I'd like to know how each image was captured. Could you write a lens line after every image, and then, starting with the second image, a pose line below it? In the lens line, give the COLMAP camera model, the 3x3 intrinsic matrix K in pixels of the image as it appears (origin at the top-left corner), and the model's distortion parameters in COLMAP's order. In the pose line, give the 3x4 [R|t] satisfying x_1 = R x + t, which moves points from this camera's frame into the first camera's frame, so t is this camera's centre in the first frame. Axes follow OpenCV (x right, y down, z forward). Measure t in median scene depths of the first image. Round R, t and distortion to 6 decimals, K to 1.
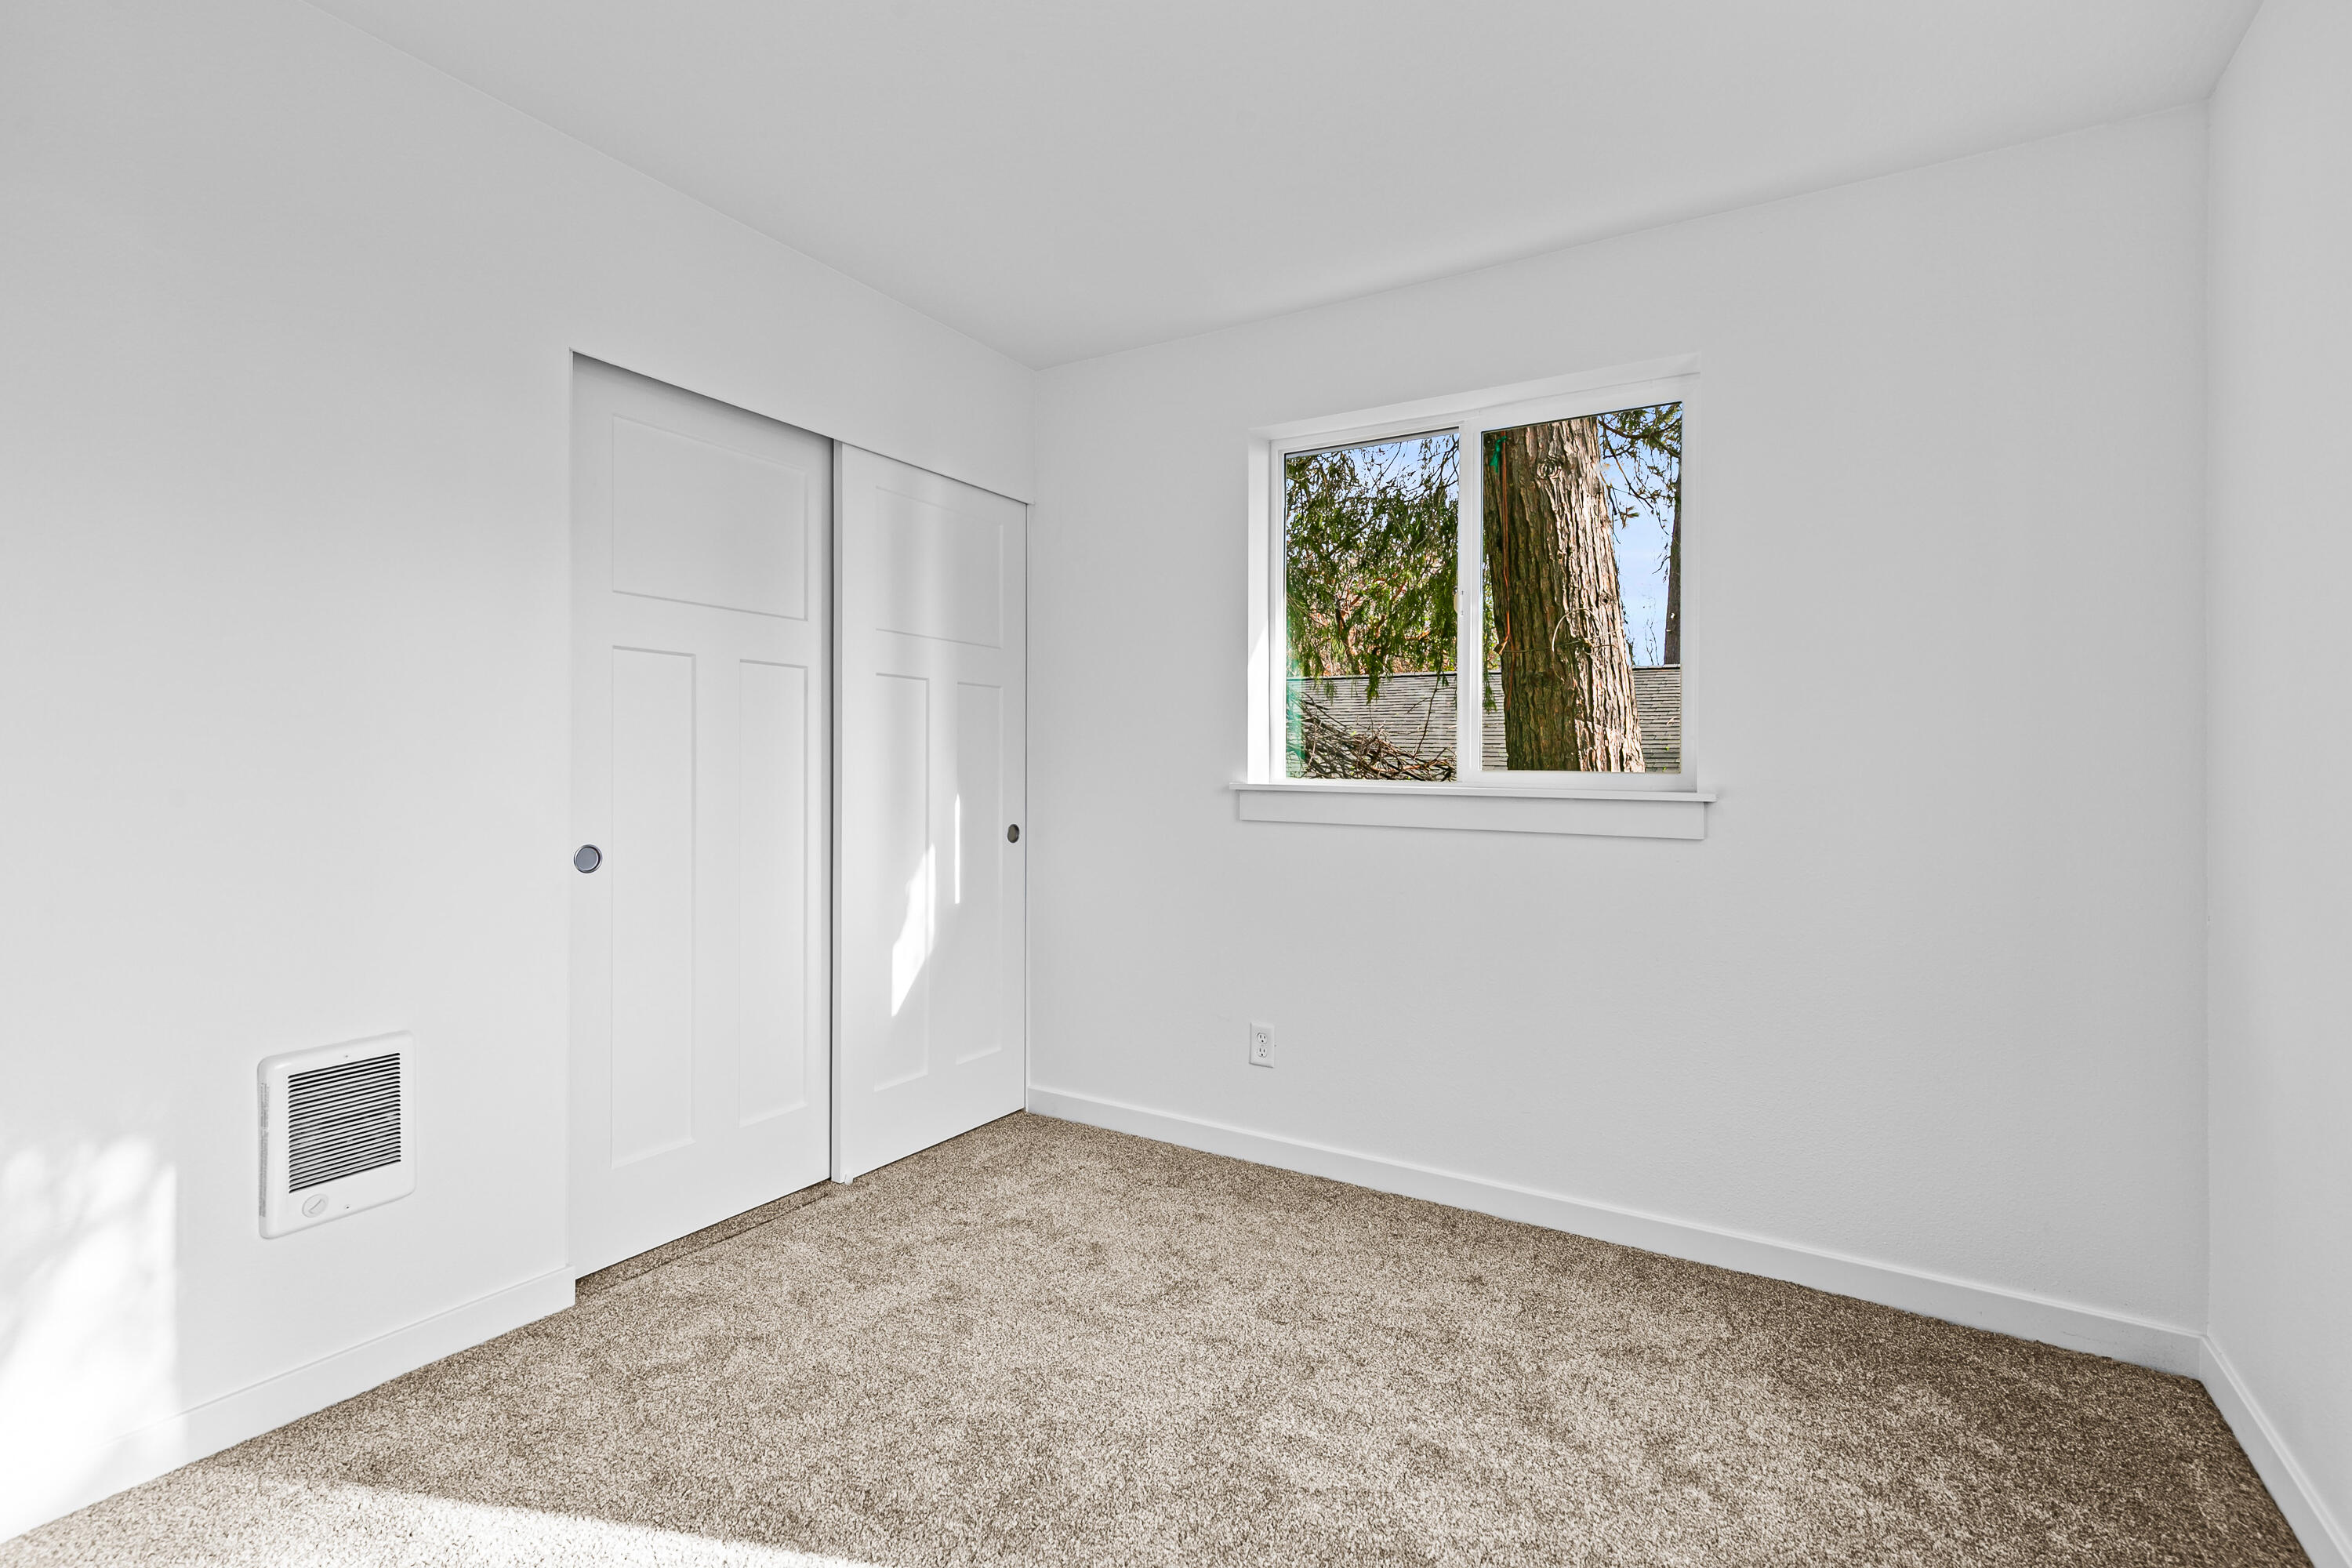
lens RADIAL K [[1066.0, 0, 1179.7], [0, 1066.0, 765.4], [0, 0, 1]] dist [0.004041, 0.000489]
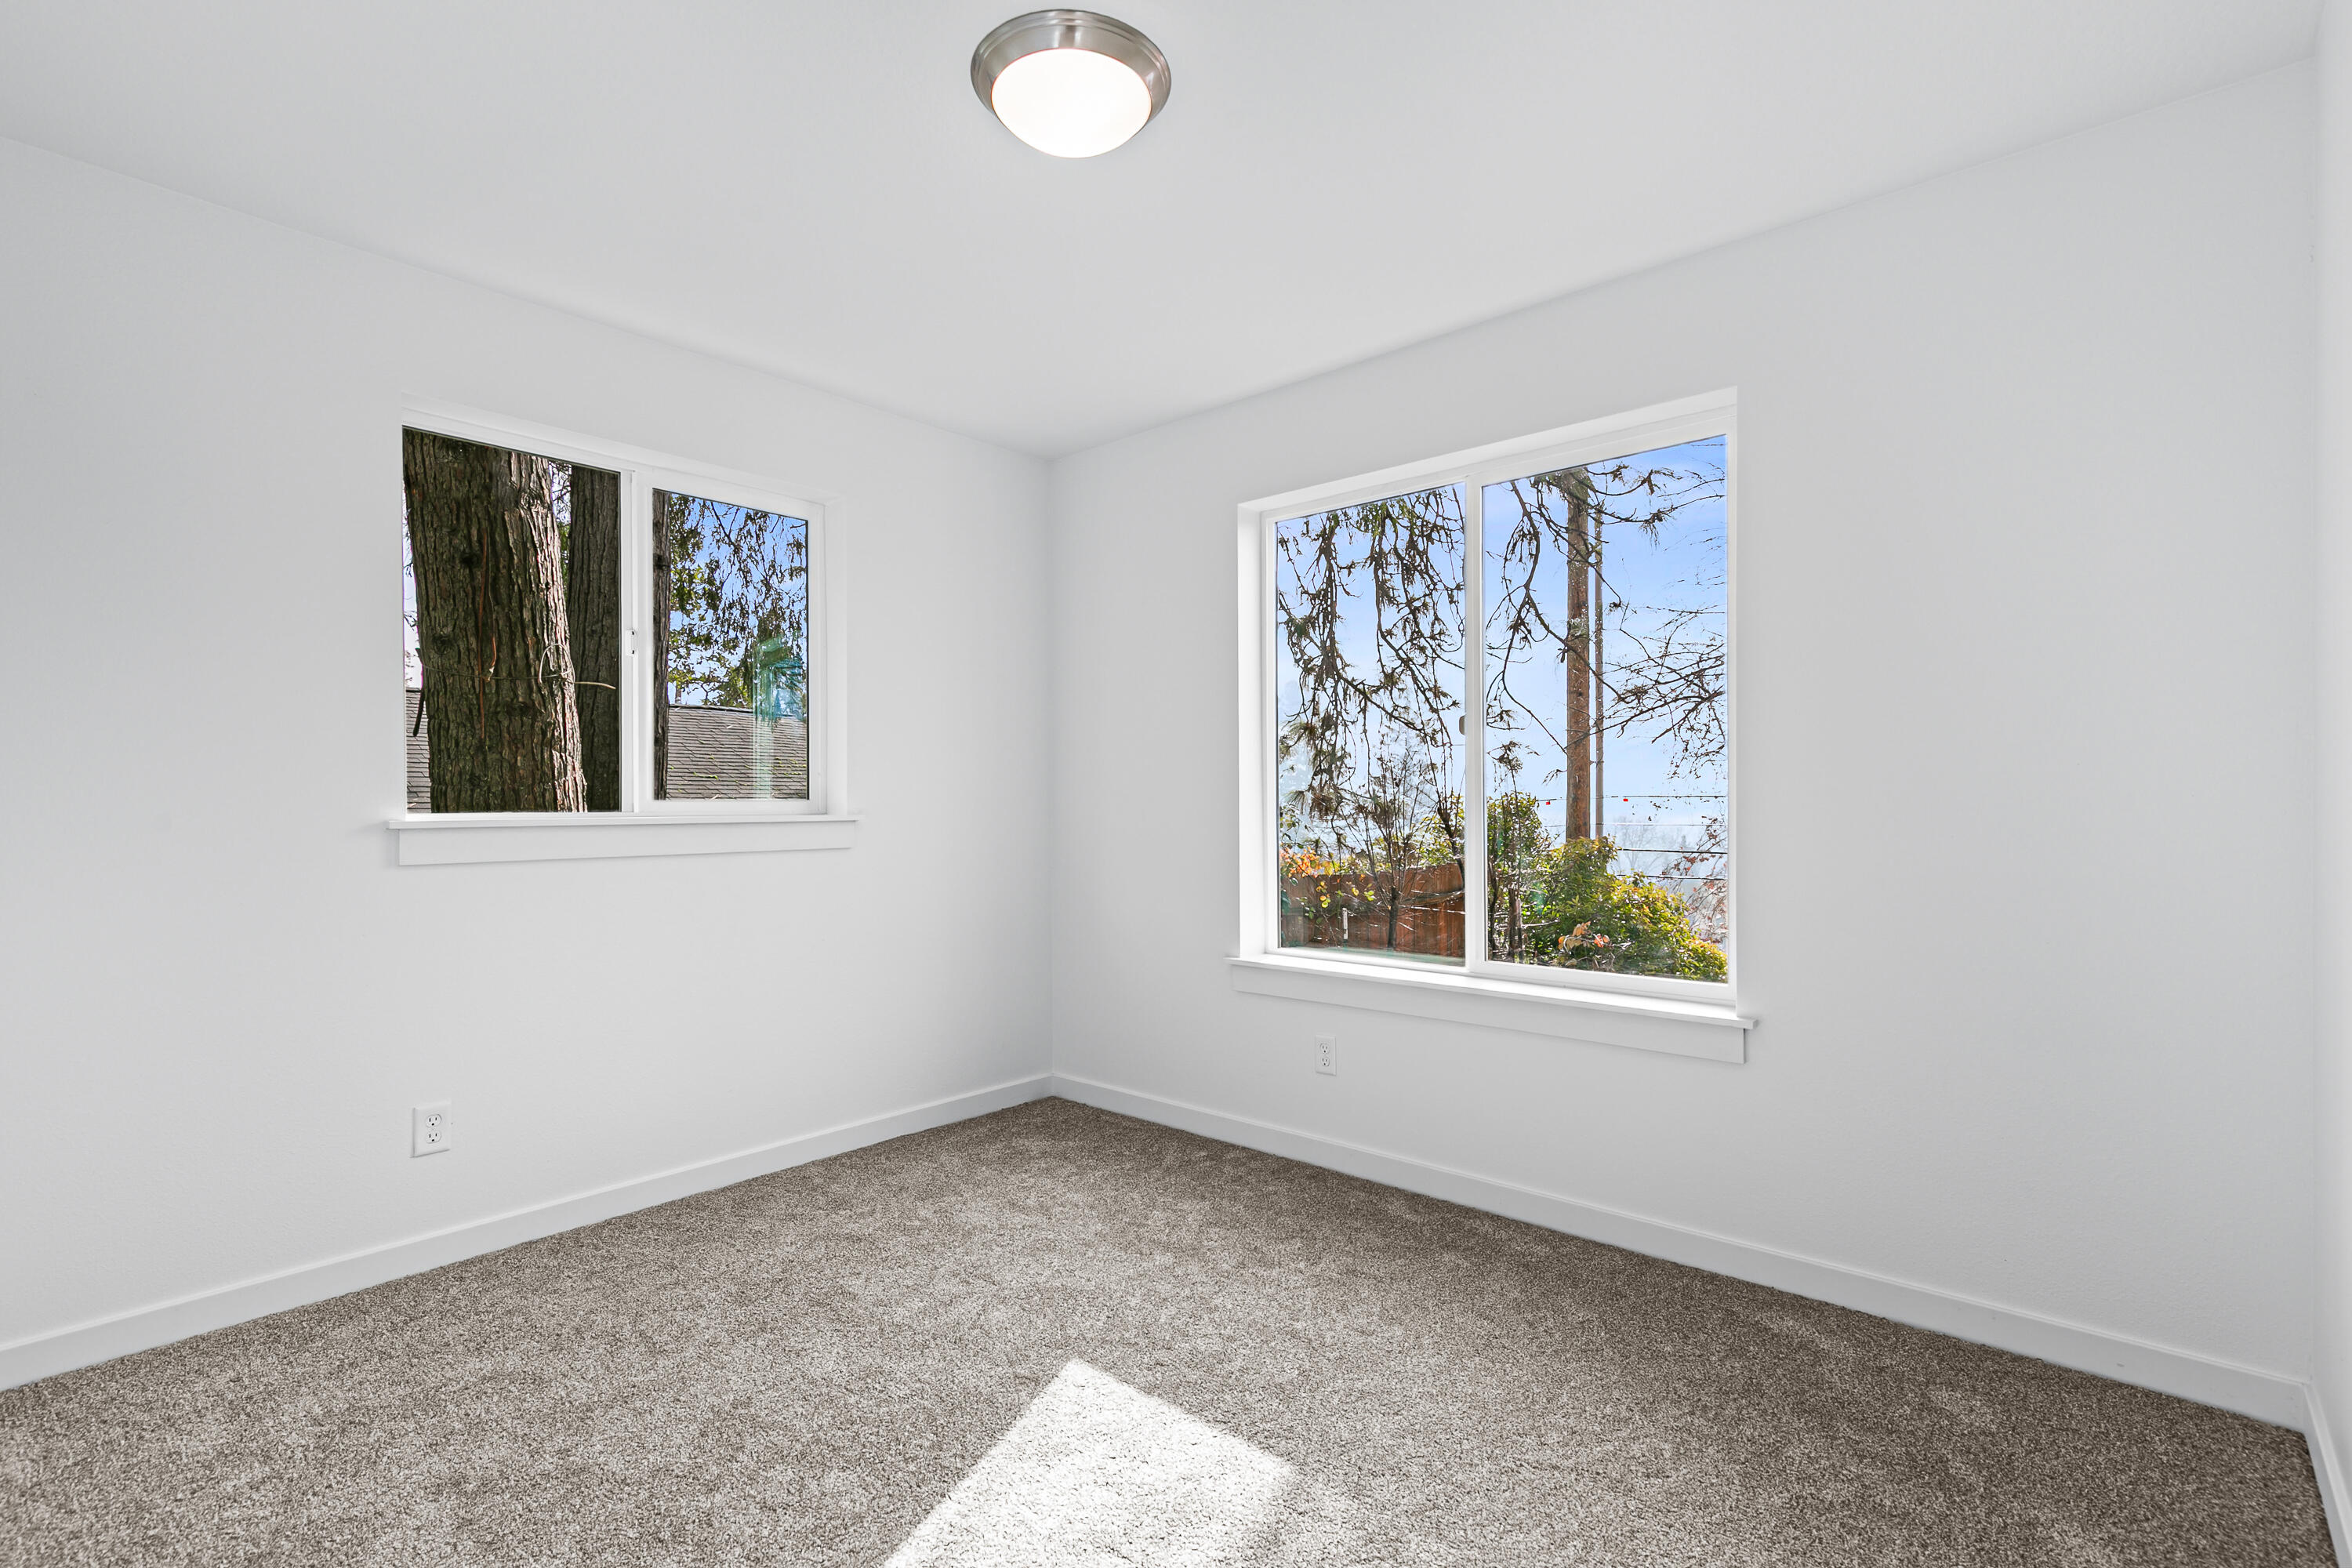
lens RADIAL K [[1067.1, 0, 1177.7], [0, 1067.1, 797.3], [0, 0, 1]] dist [0.005244, 0.000112]
pose [[0.186032, -0.011450, 0.982477, -0.641542], [0.005447, 0.999929, 0.010621, -0.006652], [-0.982529, 0.003376, 0.186081, 0.256604]]
